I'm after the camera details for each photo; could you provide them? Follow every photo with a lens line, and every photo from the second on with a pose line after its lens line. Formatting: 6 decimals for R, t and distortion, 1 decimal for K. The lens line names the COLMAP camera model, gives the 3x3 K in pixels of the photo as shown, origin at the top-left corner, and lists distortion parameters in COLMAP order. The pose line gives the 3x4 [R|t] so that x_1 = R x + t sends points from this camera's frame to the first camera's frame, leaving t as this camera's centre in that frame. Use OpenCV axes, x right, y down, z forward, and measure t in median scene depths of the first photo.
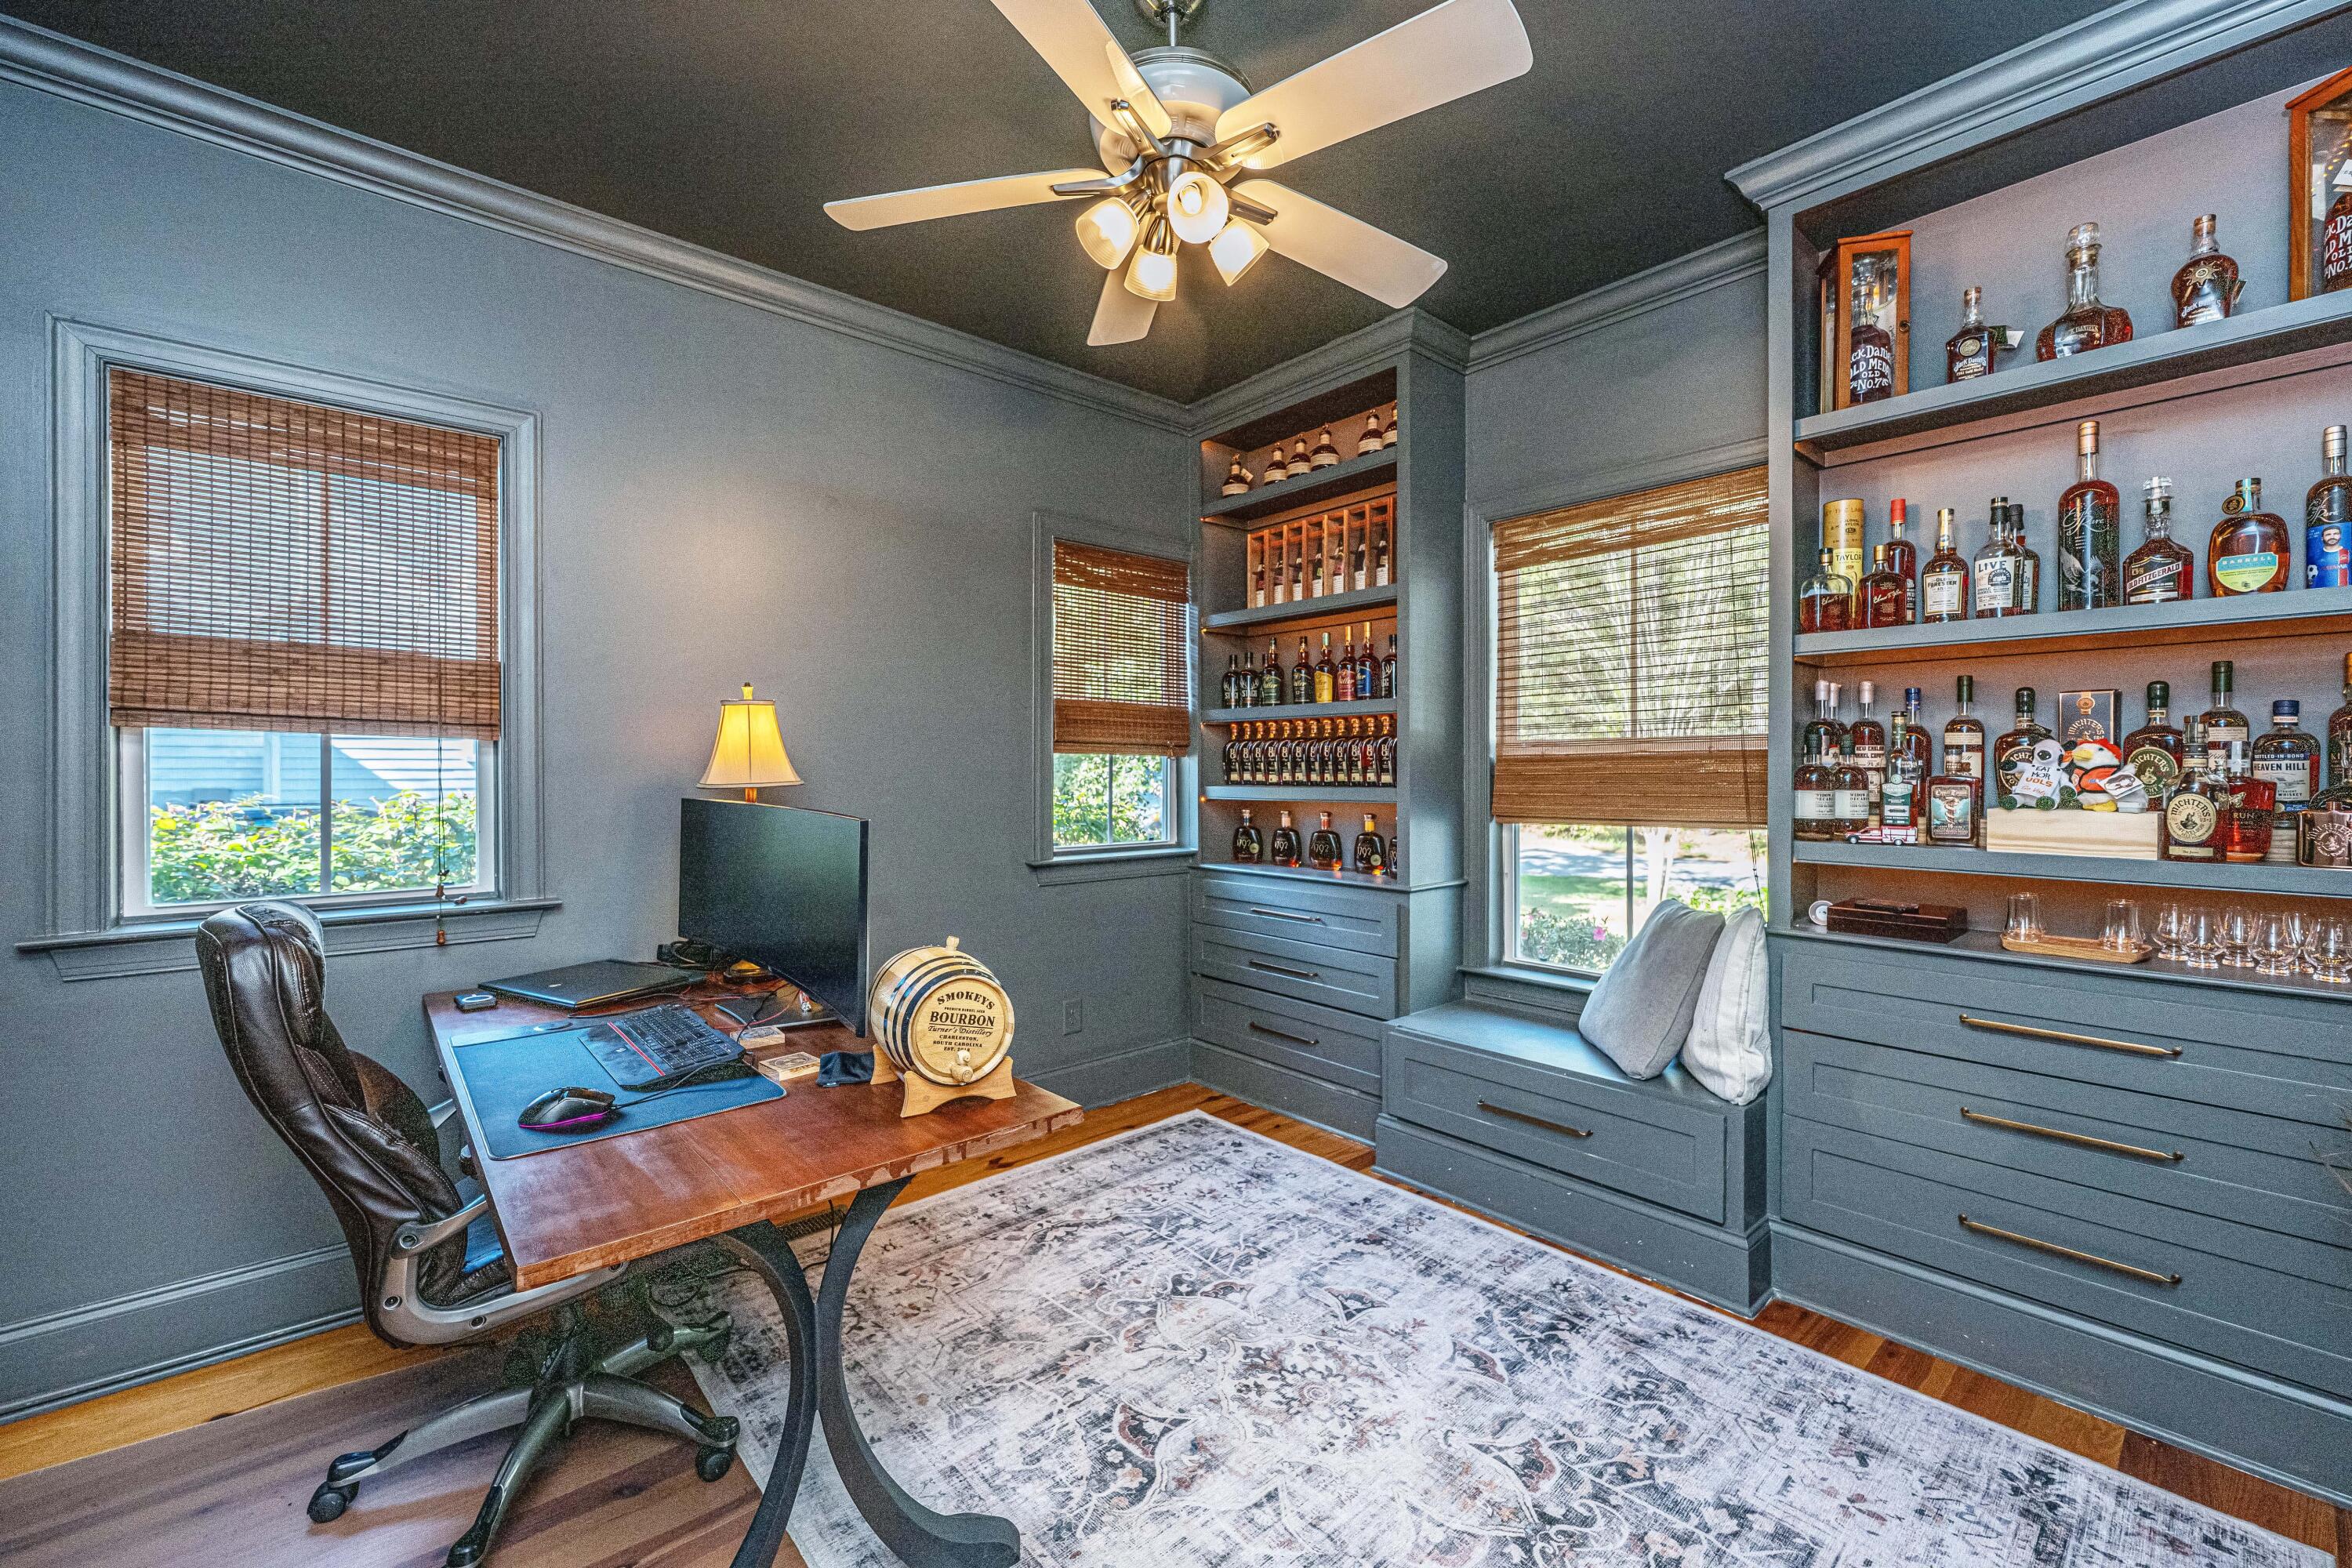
lens RADIAL K [[929.6, 0, 1179.8], [0, 929.6, 773.8], [0, 0, 1]] dist [-0.000416, -0.000128]
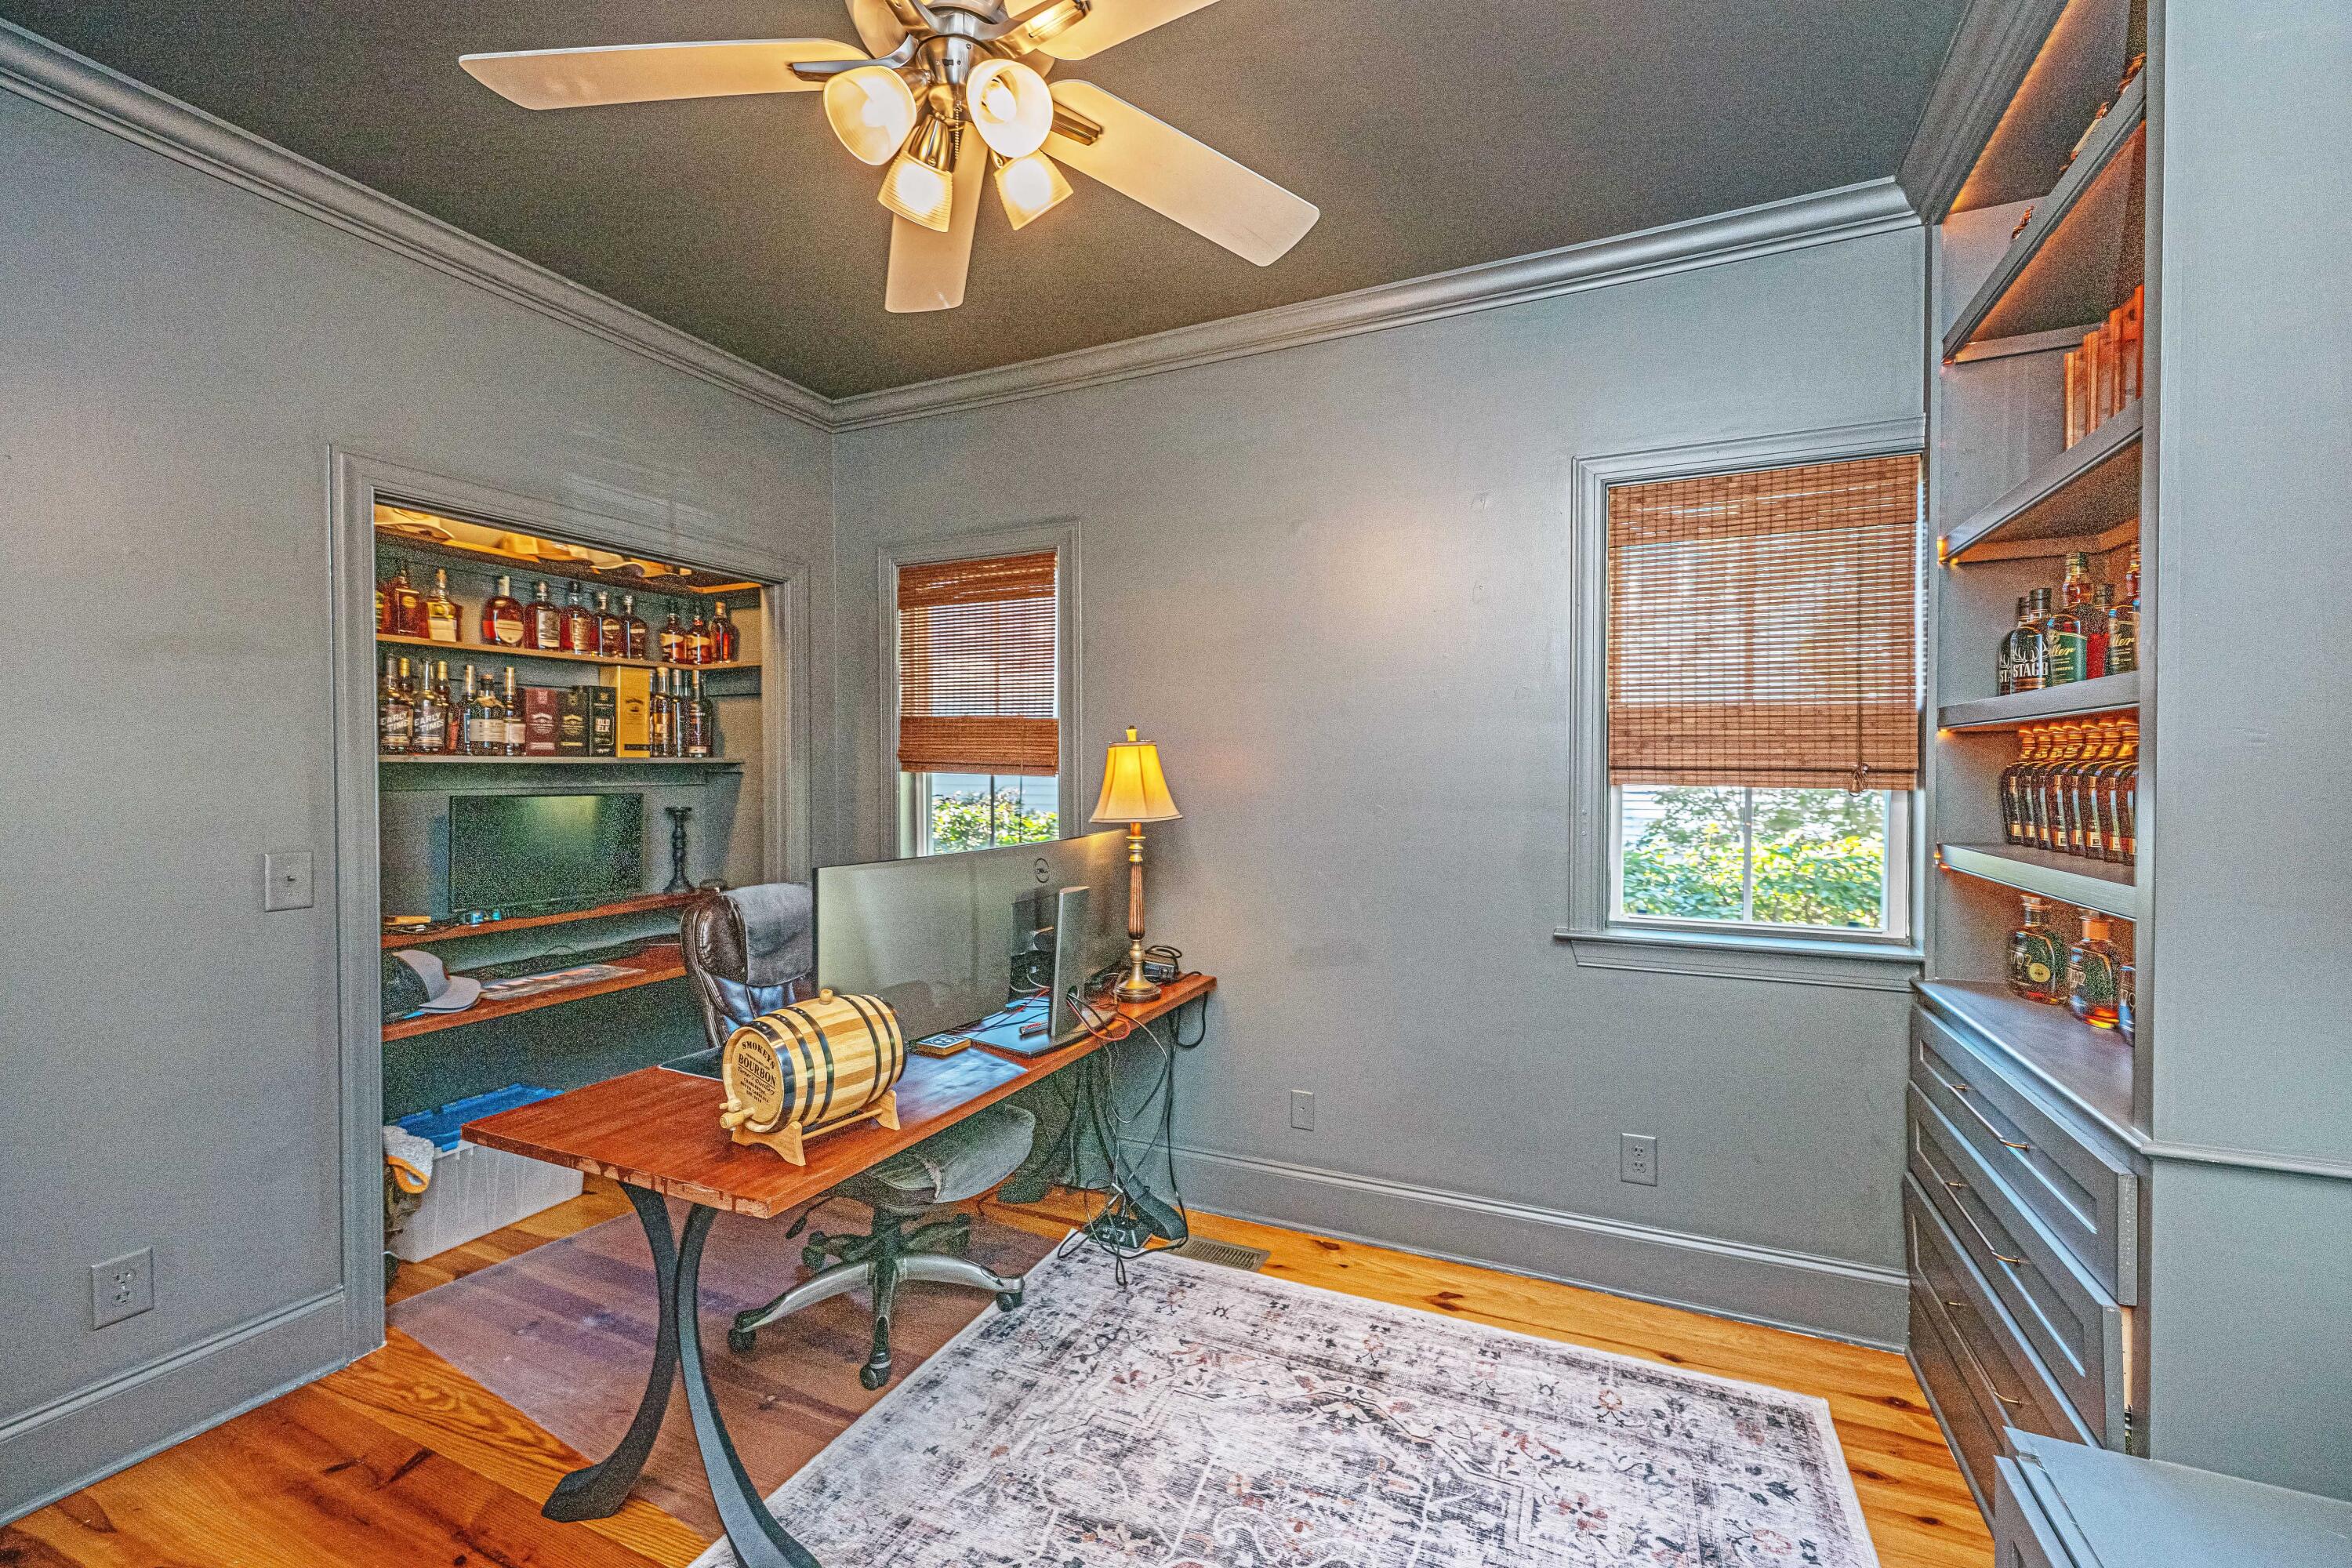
lens RADIAL K [[929.6, 0, 1179.8], [0, 929.6, 773.8], [0, 0, 1]] dist [-0.000416, -0.000128]
pose [[0.436394, 0.007908, -0.899721, 0.455976], [-0.005889, 0.999965, 0.005933, -0.040138], [0.899736, 0.002710, 0.436425, 0.479926]]
